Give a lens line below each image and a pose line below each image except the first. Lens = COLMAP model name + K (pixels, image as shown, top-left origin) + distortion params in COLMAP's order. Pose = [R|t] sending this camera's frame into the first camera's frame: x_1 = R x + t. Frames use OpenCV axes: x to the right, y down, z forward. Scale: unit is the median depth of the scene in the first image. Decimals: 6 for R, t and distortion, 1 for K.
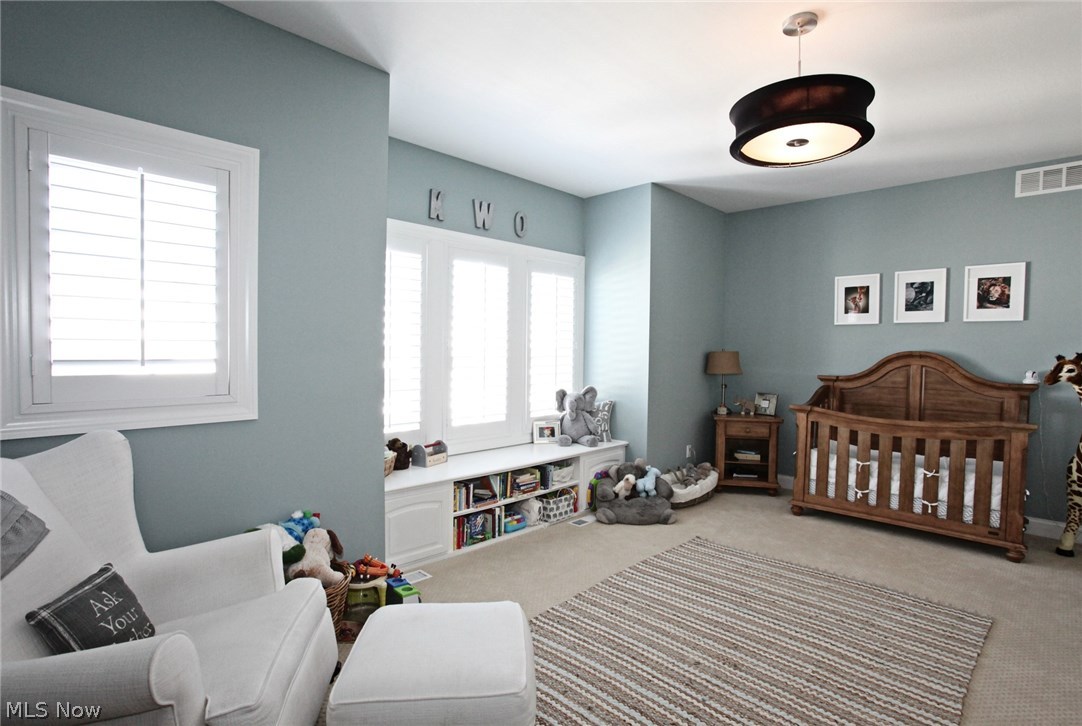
lens RADIAL K [[538.9, 0, 536.8], [0, 538.9, 364.5], [0, 0, 1]] dist [-0.077532, 0.035325]
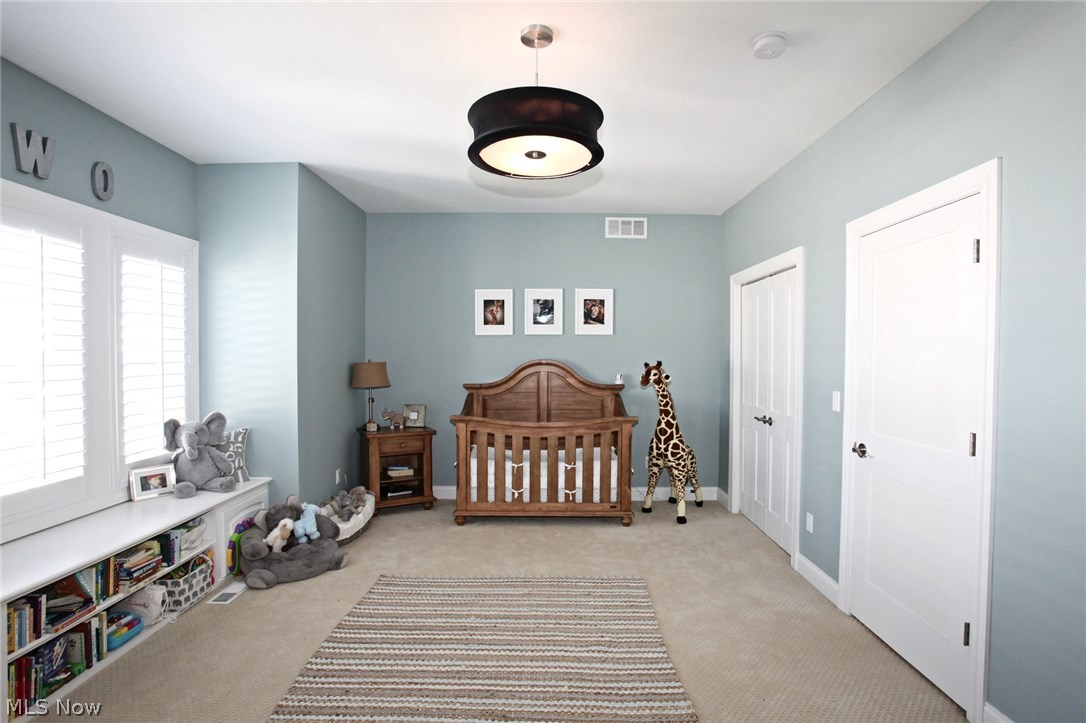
lens RADIAL K [[540.9, 0, 538.7], [0, 540.9, 363.0], [0, 0, 1]] dist [-0.077532, 0.035325]
pose [[0.708018, -0.021253, 0.705874, -0.128809], [0.027385, 0.999621, 0.002629, -0.023598], [-0.705663, 0.017469, 0.708333, 0.184591]]
